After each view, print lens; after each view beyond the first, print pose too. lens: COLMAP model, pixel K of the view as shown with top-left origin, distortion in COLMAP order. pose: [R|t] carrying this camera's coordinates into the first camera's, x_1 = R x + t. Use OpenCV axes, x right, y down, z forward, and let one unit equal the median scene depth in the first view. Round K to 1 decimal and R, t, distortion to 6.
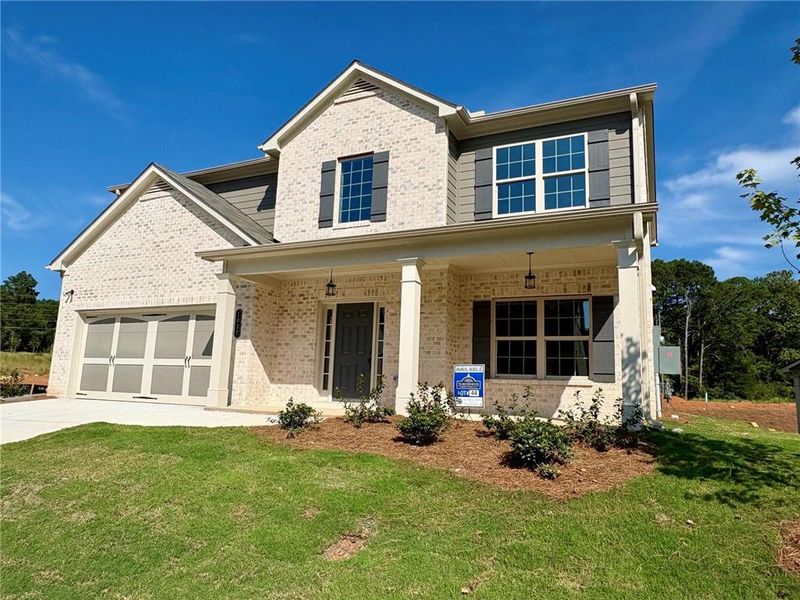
lens RADIAL K [[481.5, 0, 400.0], [0, 481.5, 300.0], [0, 0, 1]] dist [-0.004972, -0.000650]
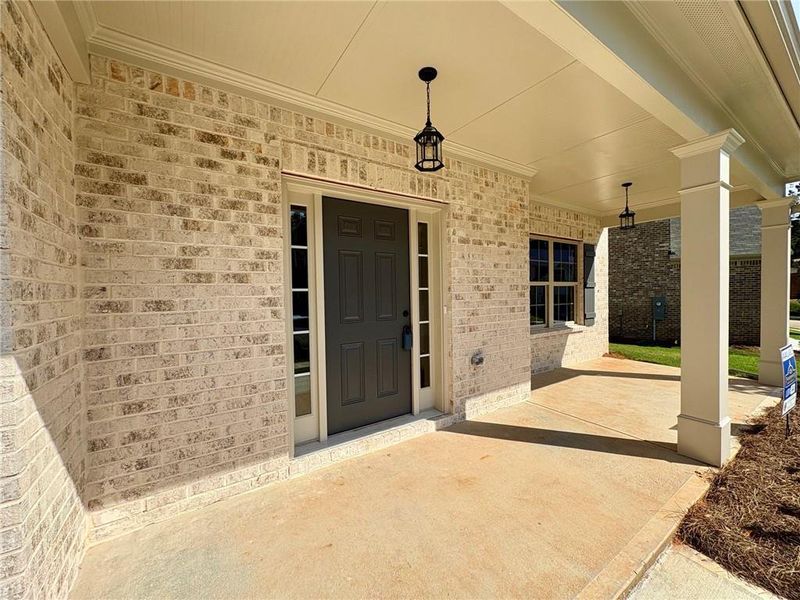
lens RADIAL K [[330.1, 0, 400.0], [0, 330.1, 300.0], [0, 0, 1]] dist [-0.000319, -0.000031]
pose [[0.510840, -0.058421, 0.857689, -0.334984], [-0.107600, 0.985497, 0.131213, 0.050095], [-0.852916, -0.159316, 0.497145, 0.808559]]
